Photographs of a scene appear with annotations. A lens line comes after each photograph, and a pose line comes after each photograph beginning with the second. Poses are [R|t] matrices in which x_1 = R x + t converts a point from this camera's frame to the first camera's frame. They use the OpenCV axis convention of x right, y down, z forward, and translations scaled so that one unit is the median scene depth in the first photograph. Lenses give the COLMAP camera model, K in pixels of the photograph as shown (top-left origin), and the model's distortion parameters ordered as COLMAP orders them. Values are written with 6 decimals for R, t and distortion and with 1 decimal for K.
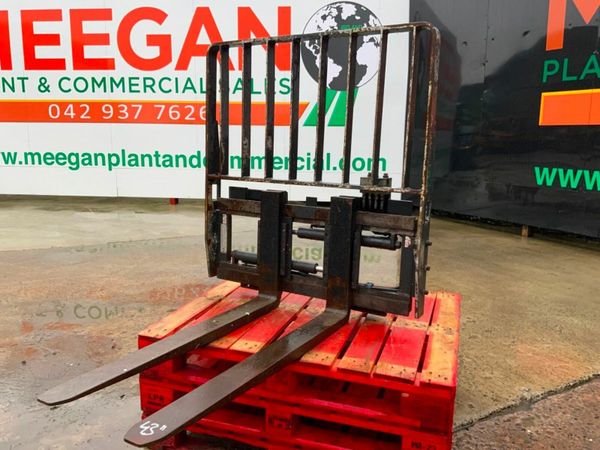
lens RADIAL K [[497.3, 0, 300.0], [0, 497.3, 225.0], [0, 0, 1]] dist [0.096579, -0.188554]
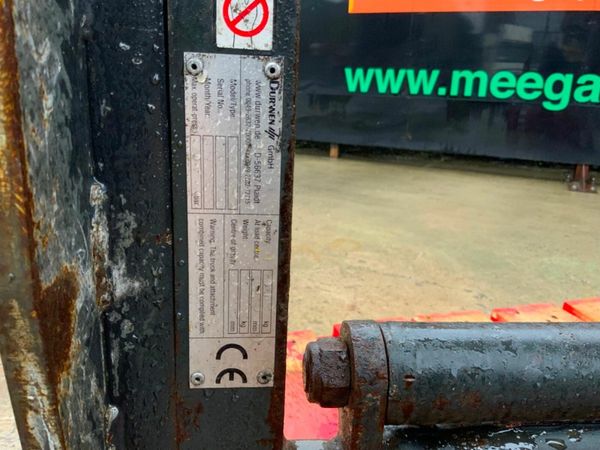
lens RADIAL K [[497.3, 0, 300.0], [0, 497.3, 225.0], [0, 0, 1]] dist [0.096579, -0.188554]
pose [[0.813716, -0.149893, 0.561604, -0.080654], [0.078293, 0.985638, 0.149628, 0.005652], [-0.575966, -0.077785, 0.813764, 0.391210]]
